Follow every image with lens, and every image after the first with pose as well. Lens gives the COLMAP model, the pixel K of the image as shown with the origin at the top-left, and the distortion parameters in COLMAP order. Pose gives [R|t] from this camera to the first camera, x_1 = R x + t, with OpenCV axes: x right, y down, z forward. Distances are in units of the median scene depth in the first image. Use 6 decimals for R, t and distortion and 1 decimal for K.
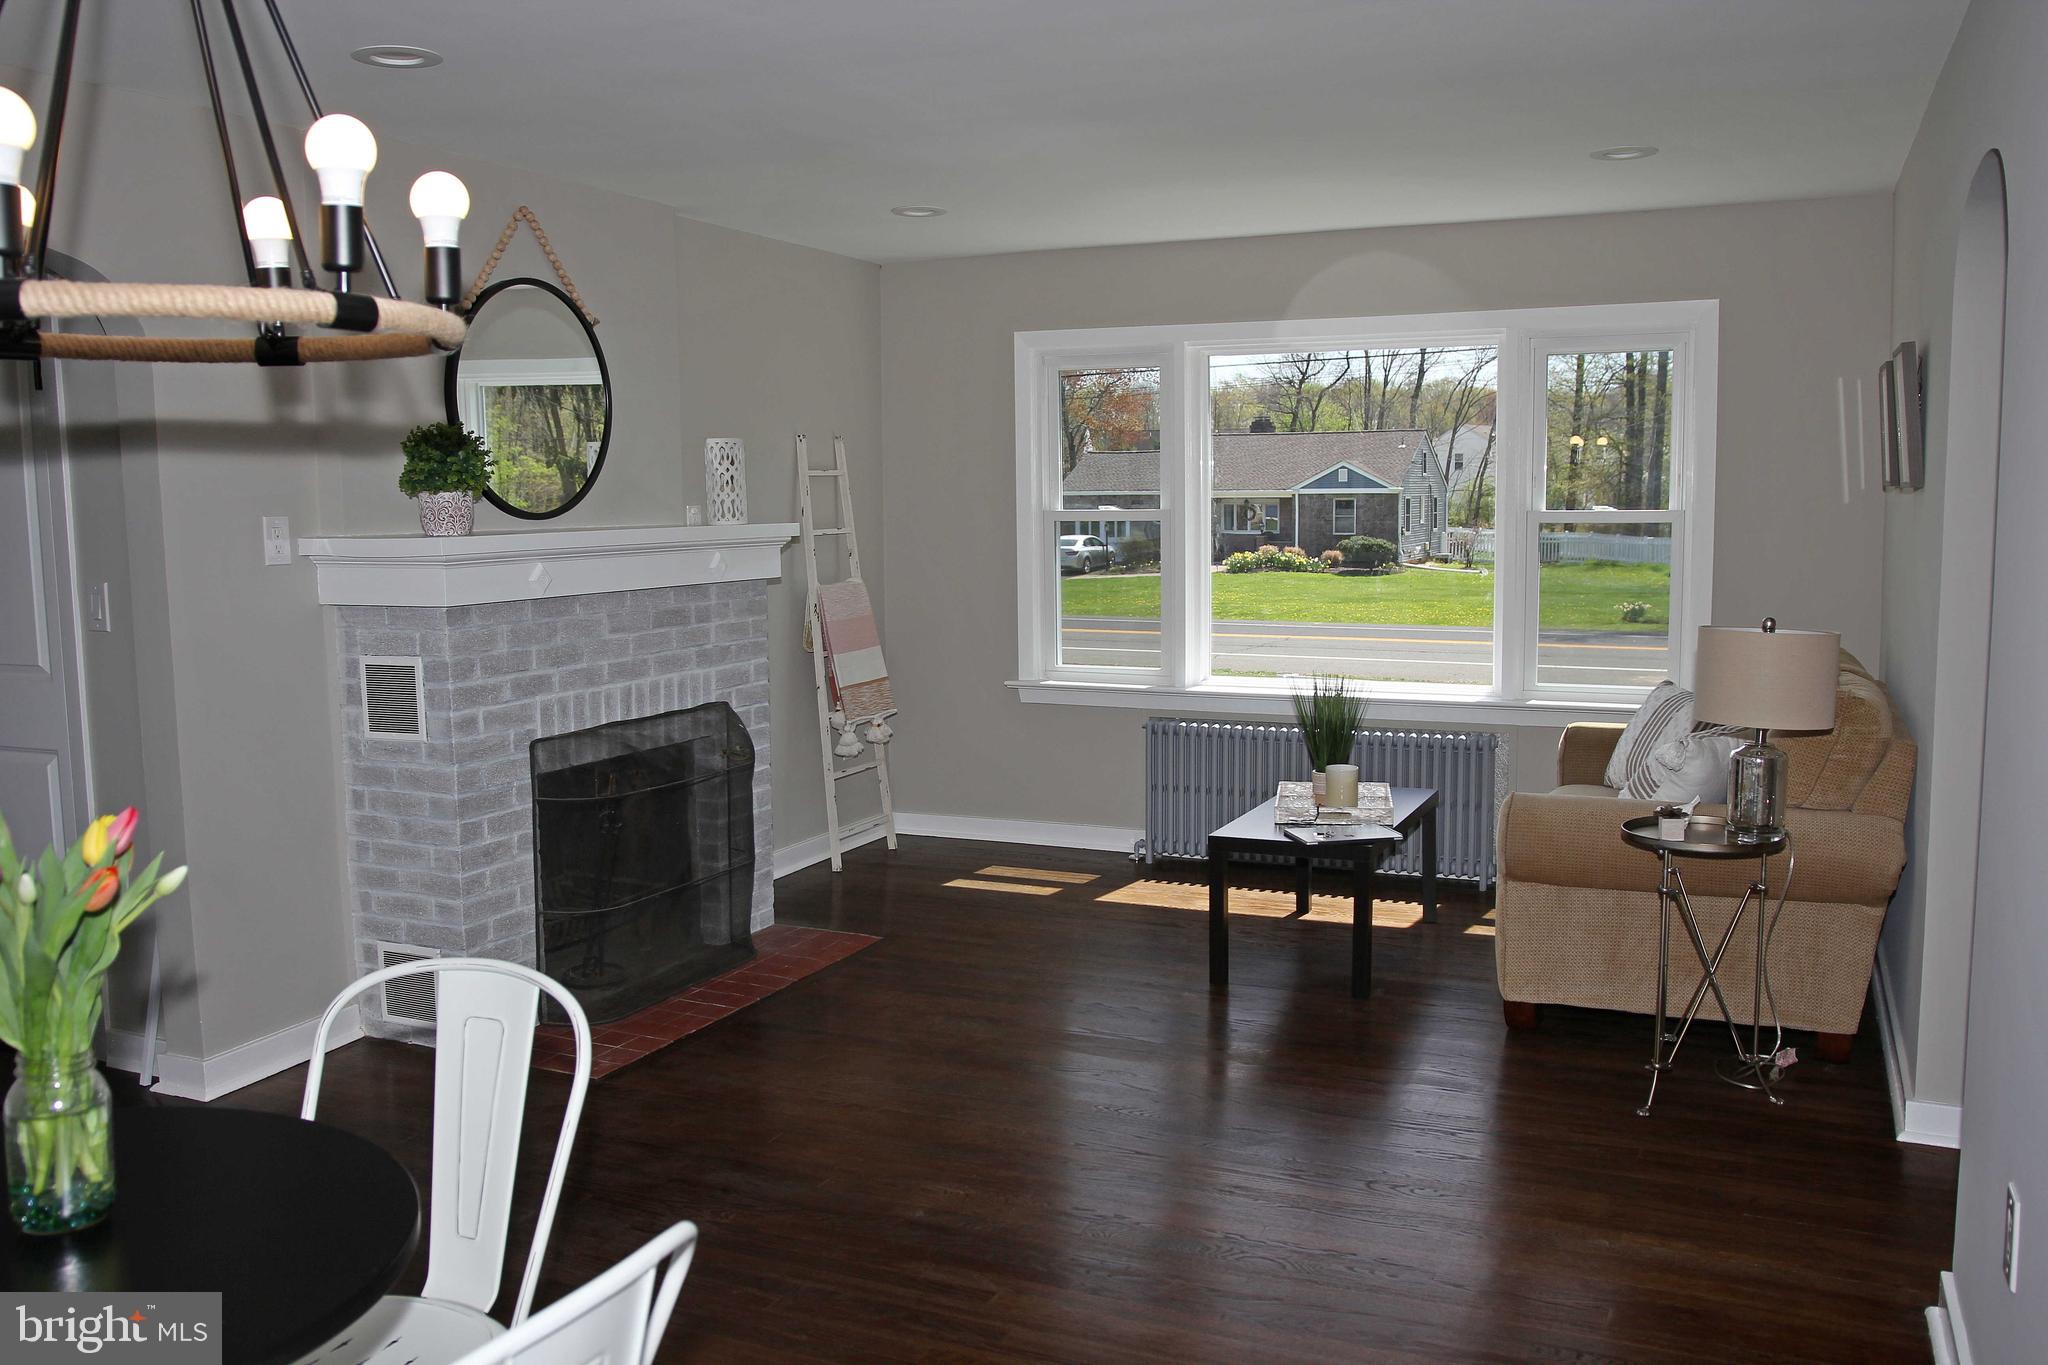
lens RADIAL K [[1675.6, 0, 1024.0], [0, 1675.6, 682.5], [0, 0, 1]] dist [-0.087845, 0.063431]
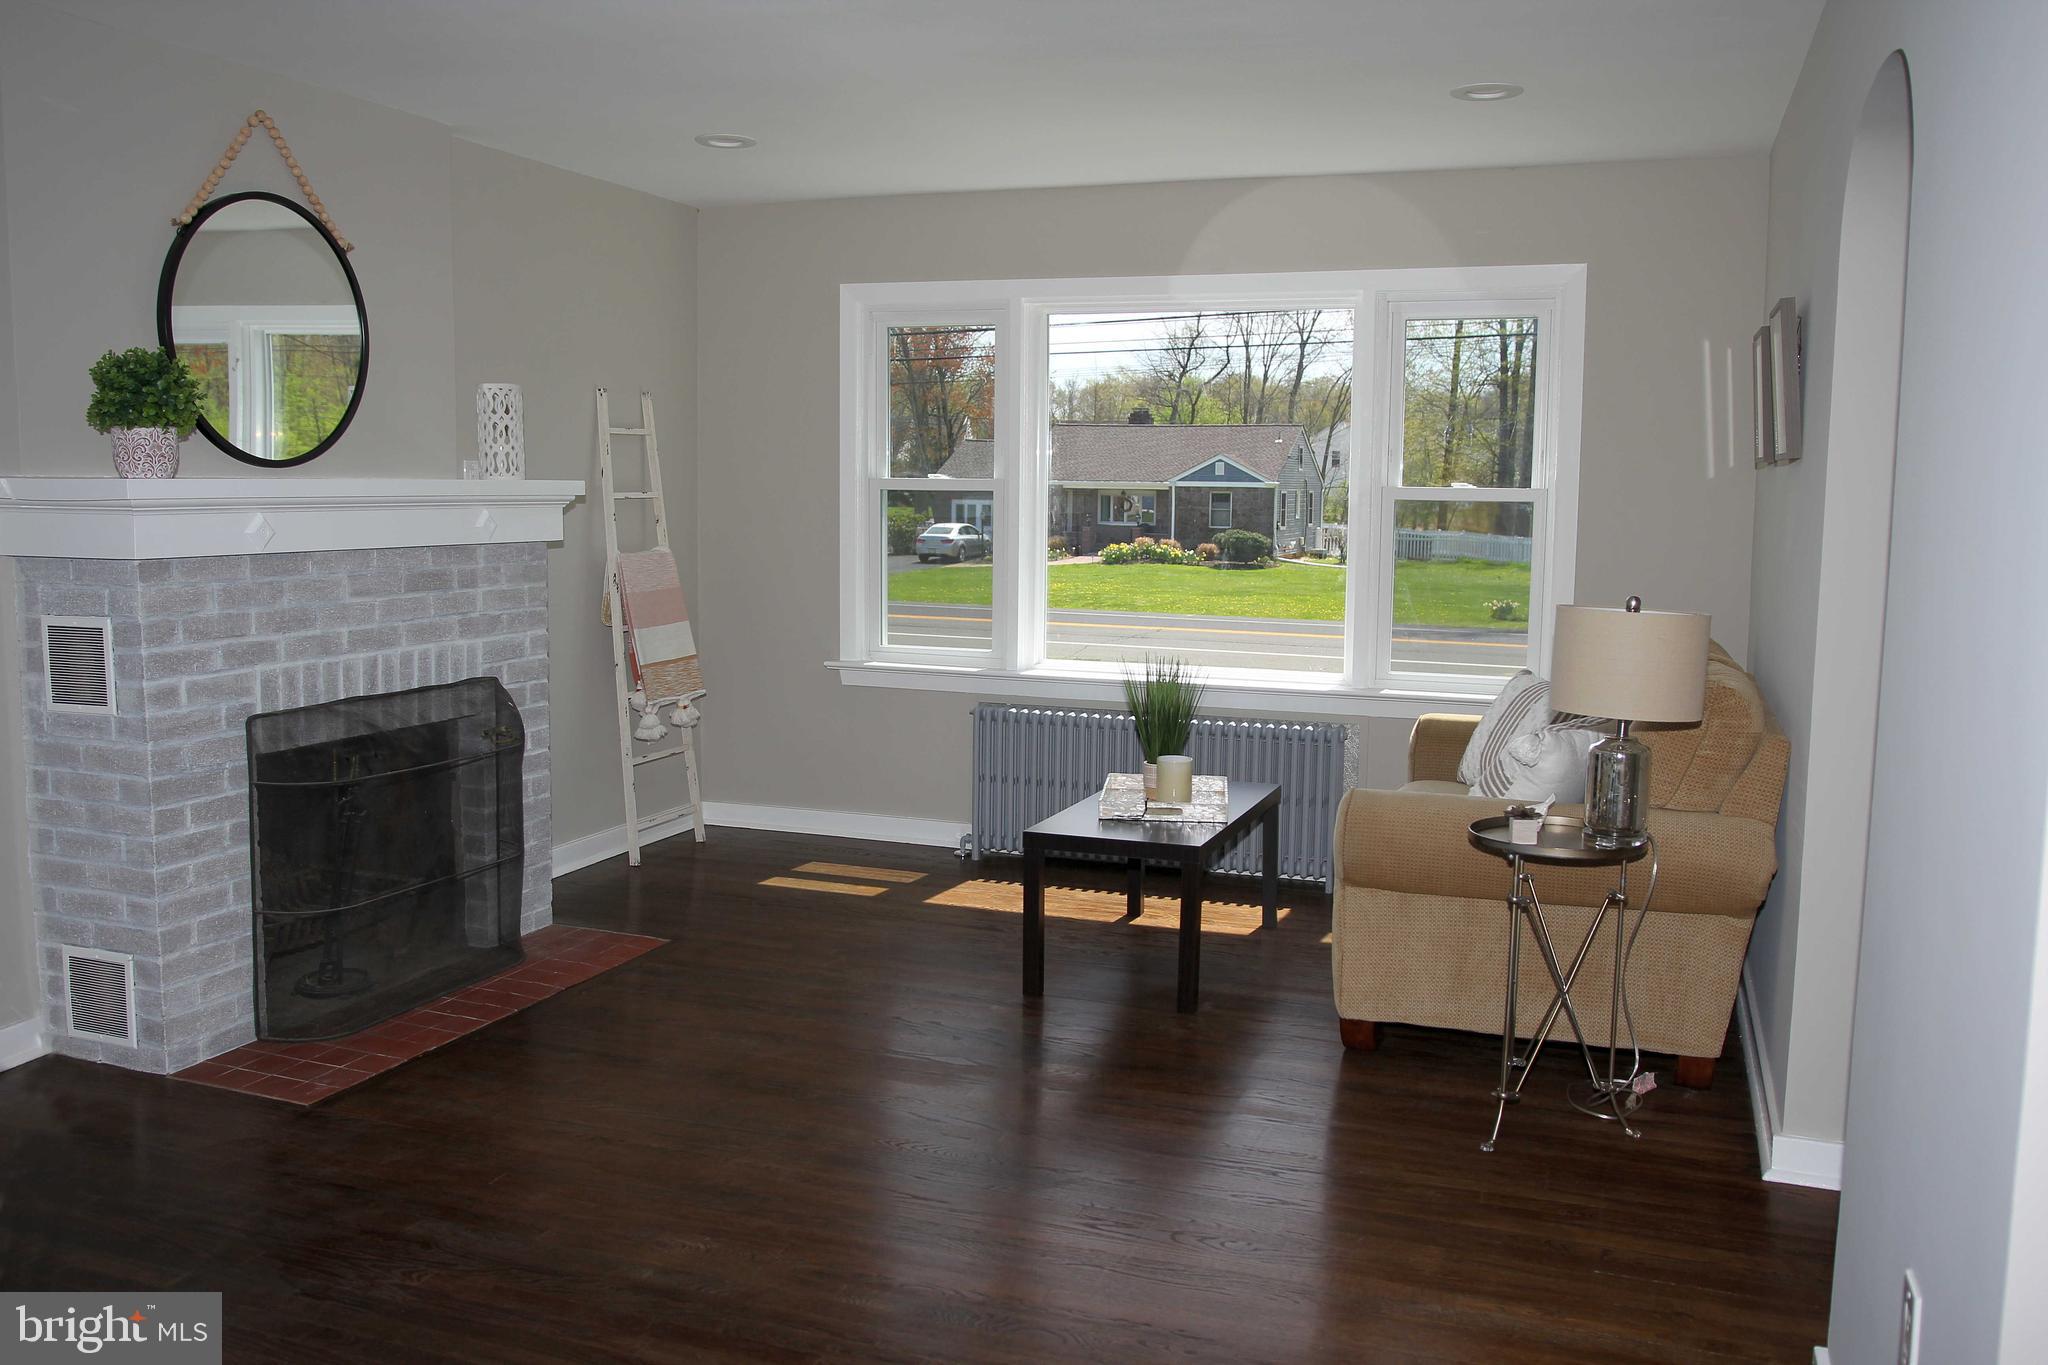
lens RADIAL K [[1675.6, 0, 1024.0], [0, 1675.6, 682.5], [0, 0, 1]] dist [-0.087845, 0.063431]
pose [[0.997290, 0.014709, 0.072083, 0.045261], [-0.015126, 0.999872, 0.005240, 0.006072], [-0.071997, -0.006316, 0.997385, 0.099658]]
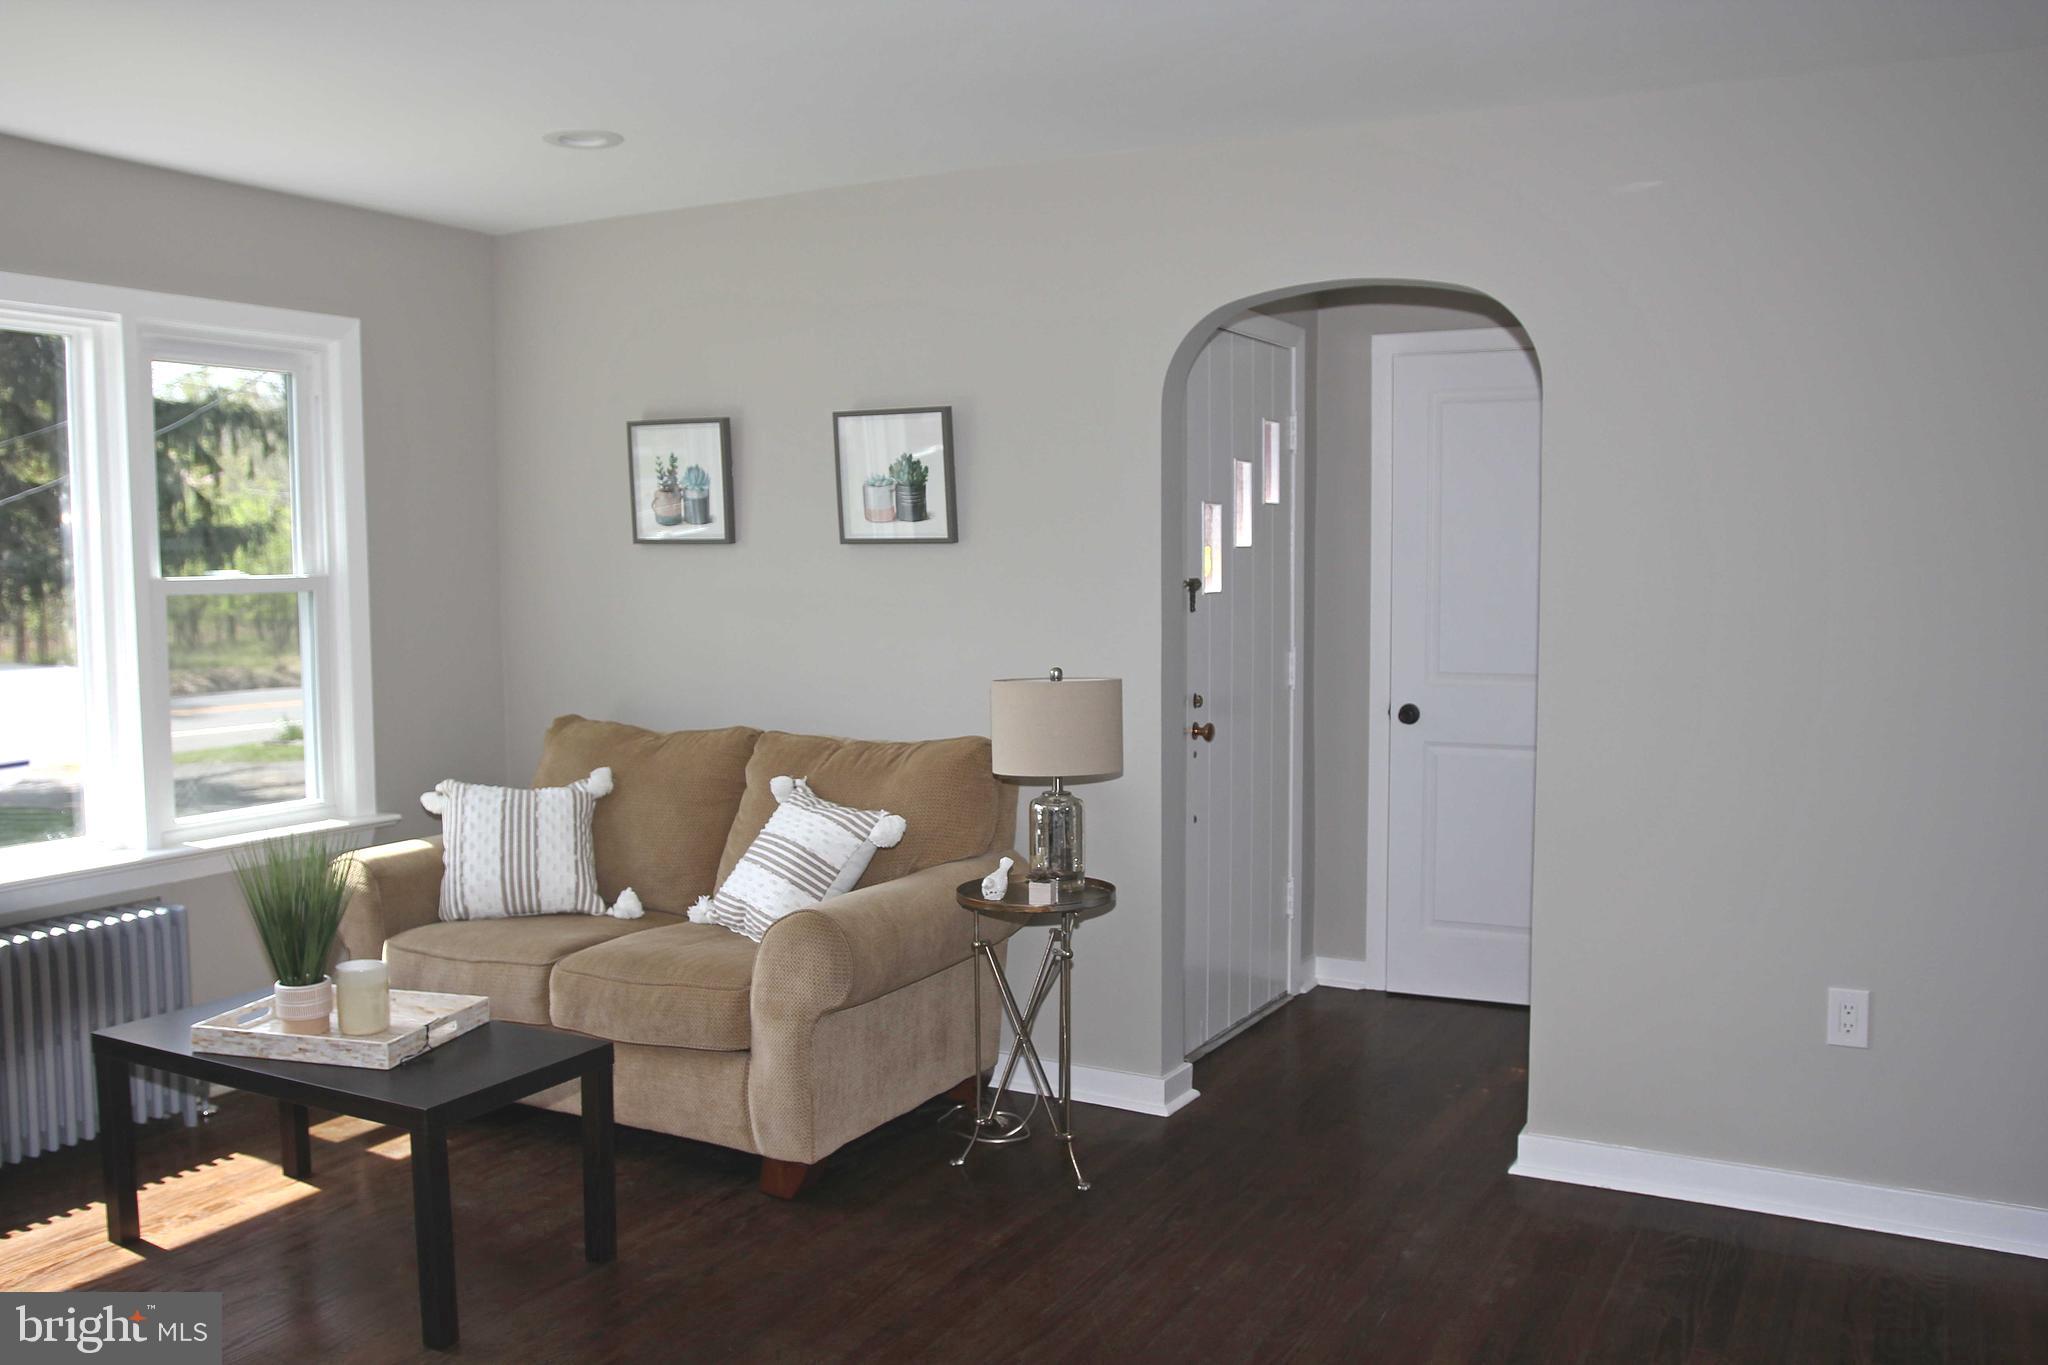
lens RADIAL K [[1675.6, 0, 1024.0], [0, 1675.6, 682.5], [0, 0, 1]] dist [-0.087845, 0.063431]
pose [[0.080298, -0.061925, 0.994846, -0.454611], [0.114383, 0.992048, 0.052518, -0.067640], [-0.990186, 0.109576, 0.086742, 0.724338]]
